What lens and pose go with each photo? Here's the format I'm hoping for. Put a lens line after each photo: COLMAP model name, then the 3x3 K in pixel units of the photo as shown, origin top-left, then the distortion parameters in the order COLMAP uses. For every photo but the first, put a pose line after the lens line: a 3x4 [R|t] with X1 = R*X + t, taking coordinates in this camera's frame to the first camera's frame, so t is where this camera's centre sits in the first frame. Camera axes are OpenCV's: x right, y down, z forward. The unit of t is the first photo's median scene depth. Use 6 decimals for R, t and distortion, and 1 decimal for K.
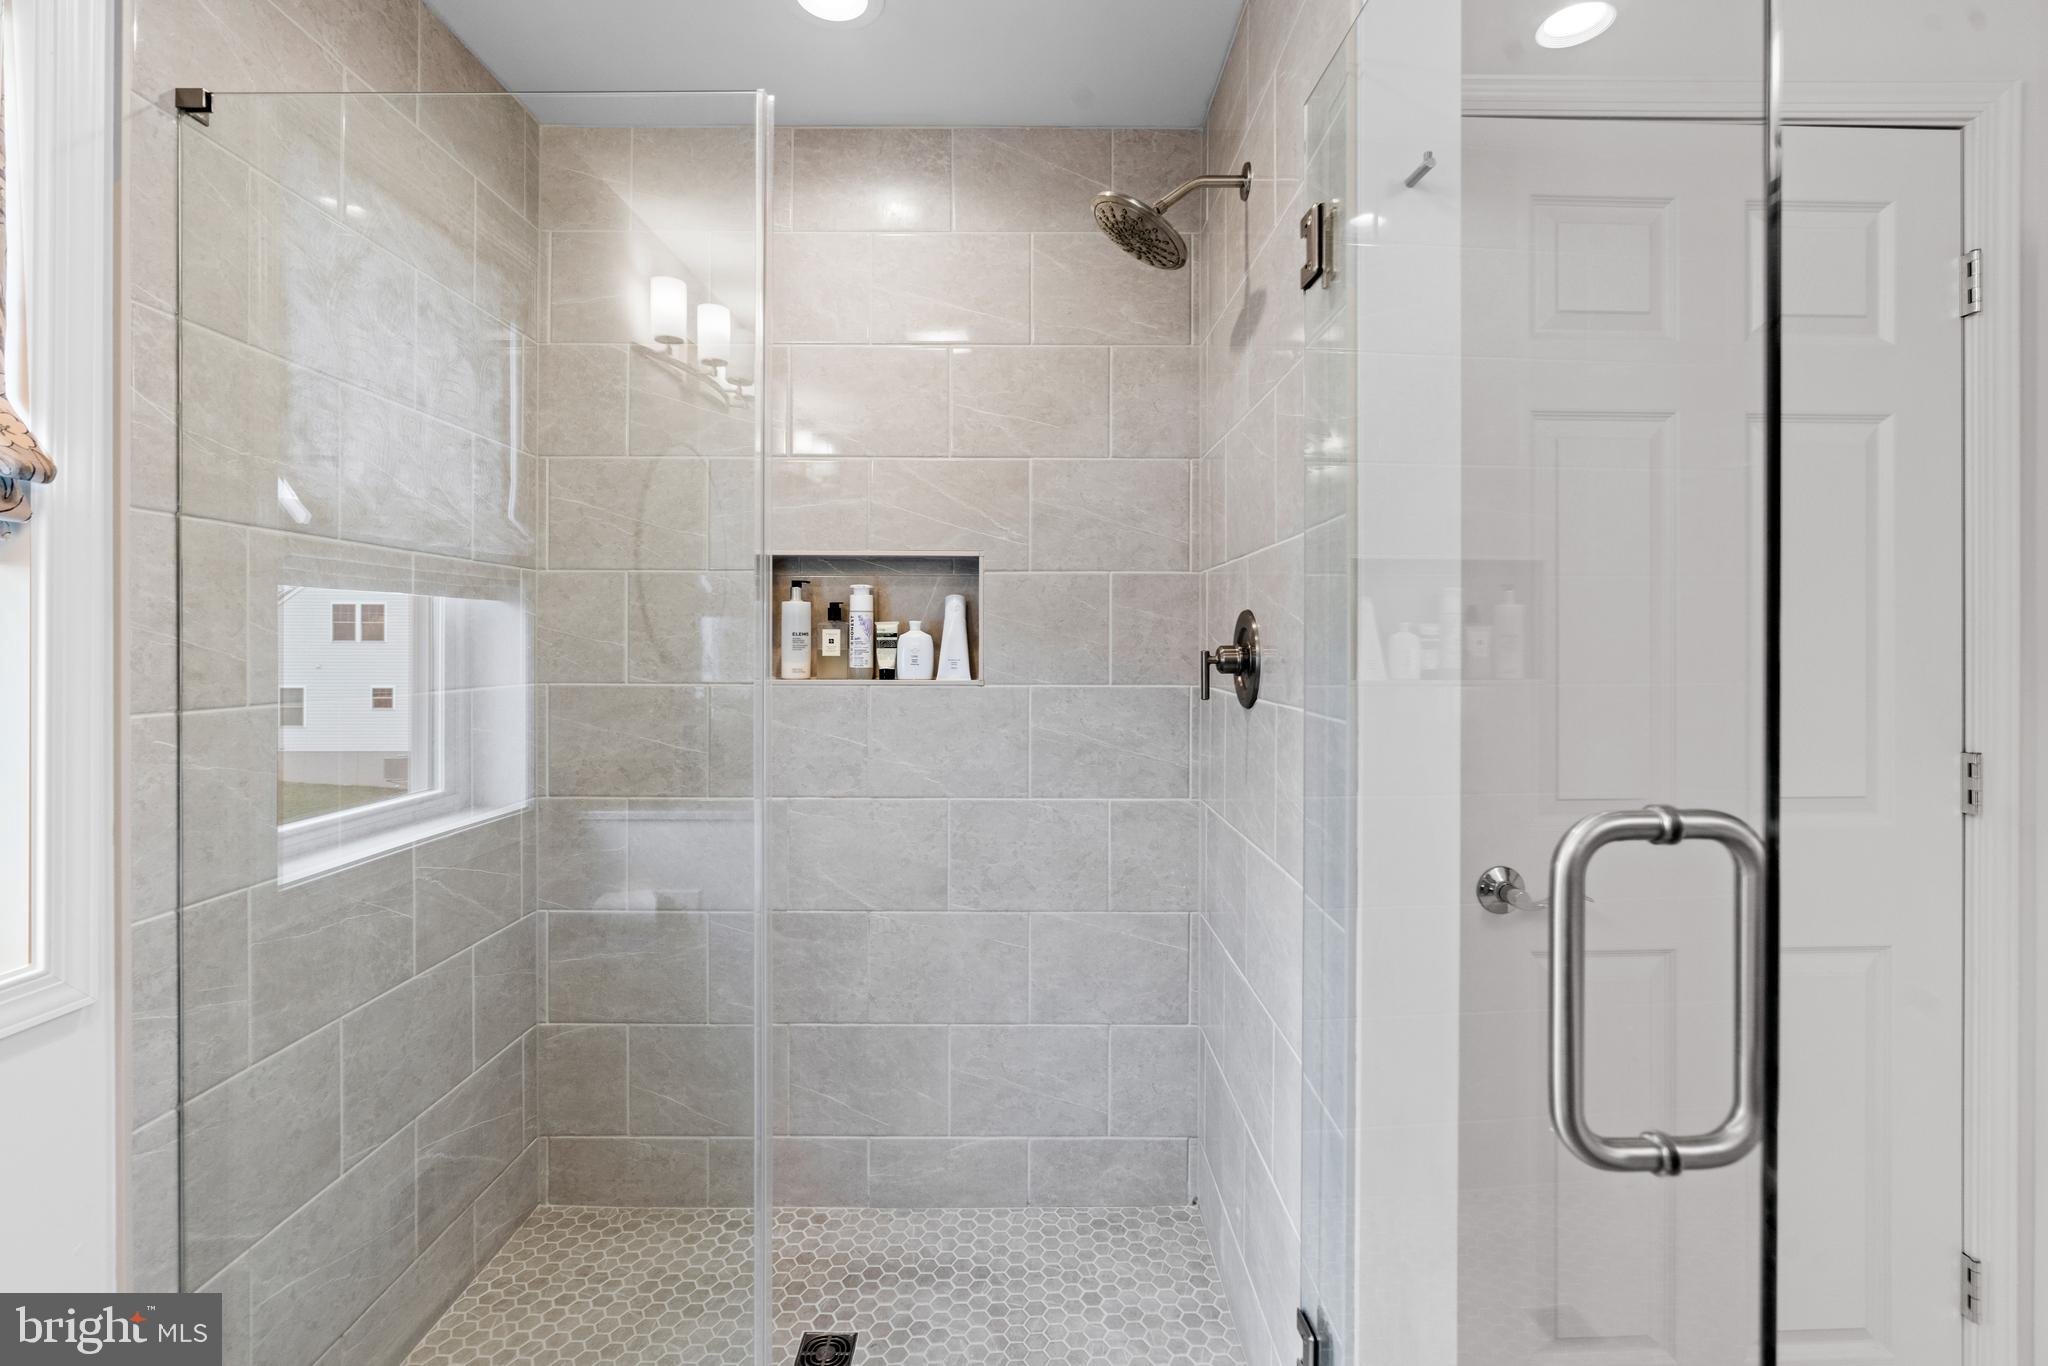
lens RADIAL K [[940.2, 0, 1026.9], [0, 940.2, 638.3], [0, 0, 1]] dist [-0.015908, 0.007529]
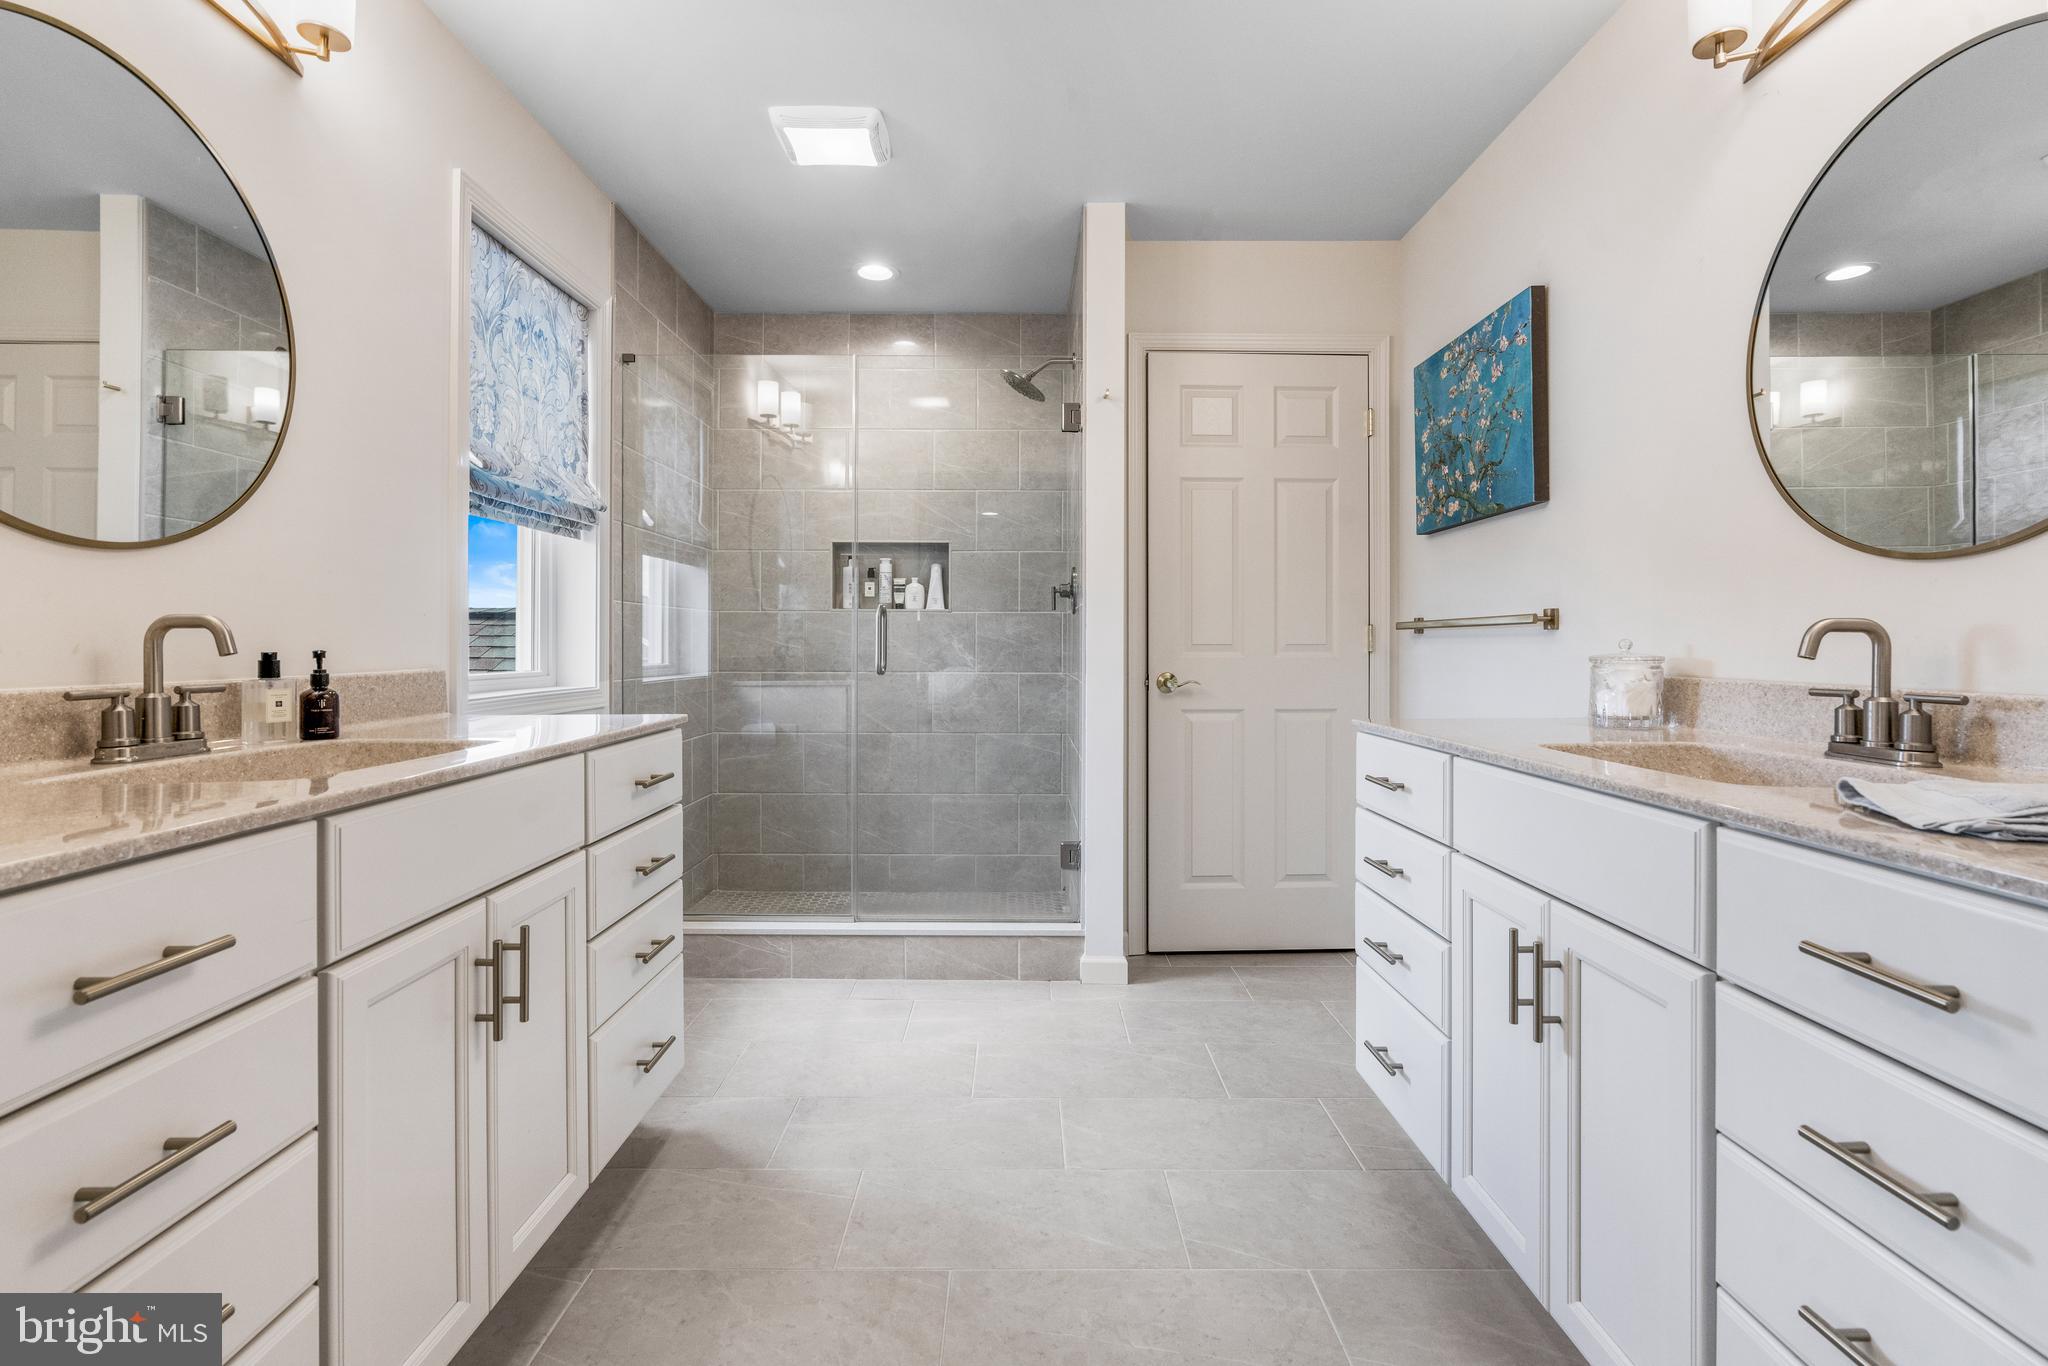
lens RADIAL K [[940.2, 0, 1026.9], [0, 940.2, 638.3], [0, 0, 1]] dist [-0.015908, 0.007529]
pose [[0.999999, 0.000170, -0.001242, 0.106387], [-0.000169, 1.000000, 0.000801, 0.100793], [0.001242, -0.000801, 0.999999, -0.867316]]
